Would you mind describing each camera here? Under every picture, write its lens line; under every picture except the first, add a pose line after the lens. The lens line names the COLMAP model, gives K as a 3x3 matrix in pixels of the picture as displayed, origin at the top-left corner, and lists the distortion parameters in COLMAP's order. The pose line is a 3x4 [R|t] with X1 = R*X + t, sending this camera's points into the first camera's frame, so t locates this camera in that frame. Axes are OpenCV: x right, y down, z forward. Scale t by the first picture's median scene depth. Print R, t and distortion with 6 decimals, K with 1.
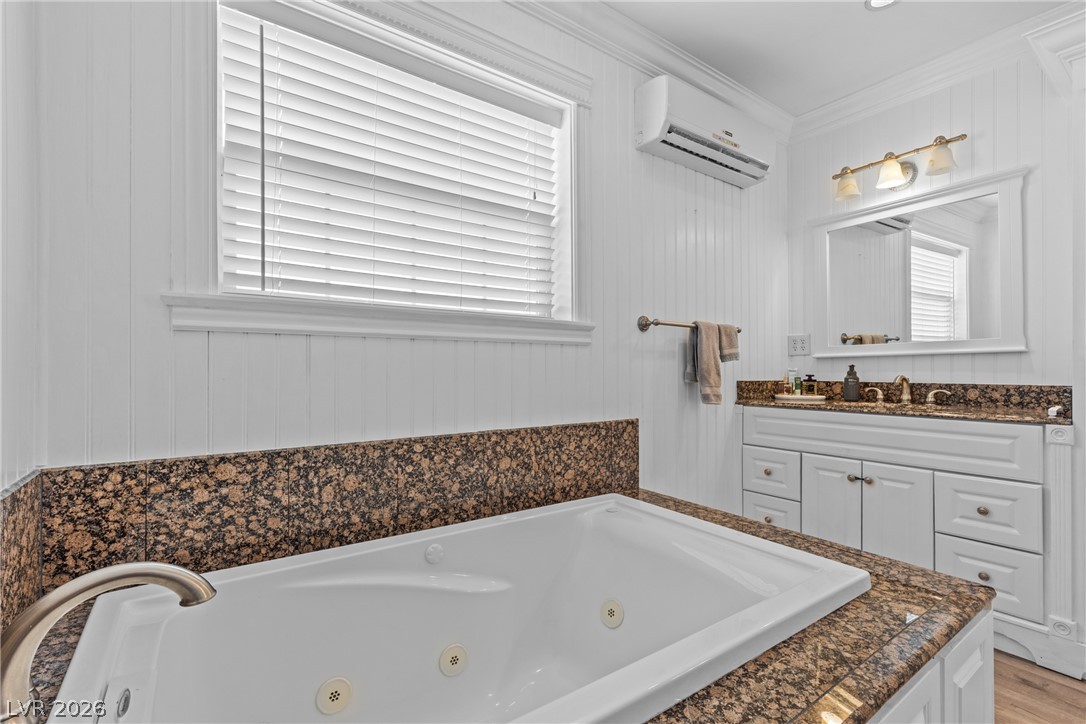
lens RADIAL K [[497.6, 0, 548.3], [0, 497.6, 363.3], [0, 0, 1]] dist [0.010656, -0.000686]
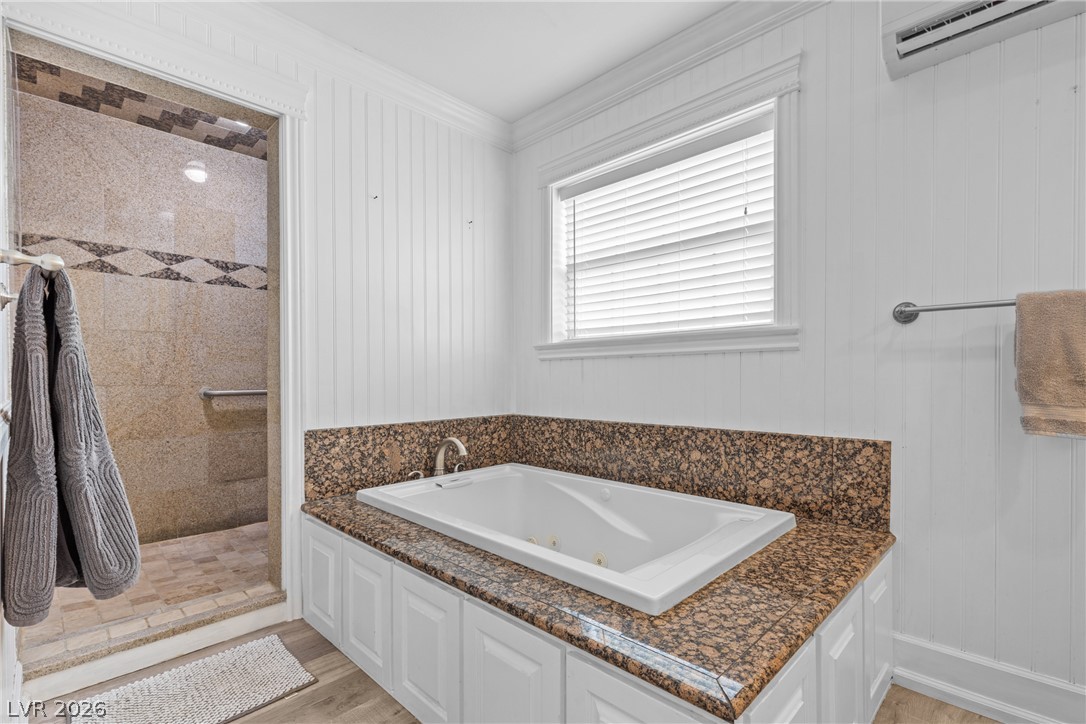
lens RADIAL K [[497.6, 0, 549.4], [0, 497.6, 373.4], [0, 0, 1]] dist [0.010656, -0.000686]
pose [[0.166815, -0.008151, -0.985955, 1.052998], [0.017674, 0.999830, -0.005276, 0.004060], [0.985830, -0.016546, 0.166930, 0.462894]]
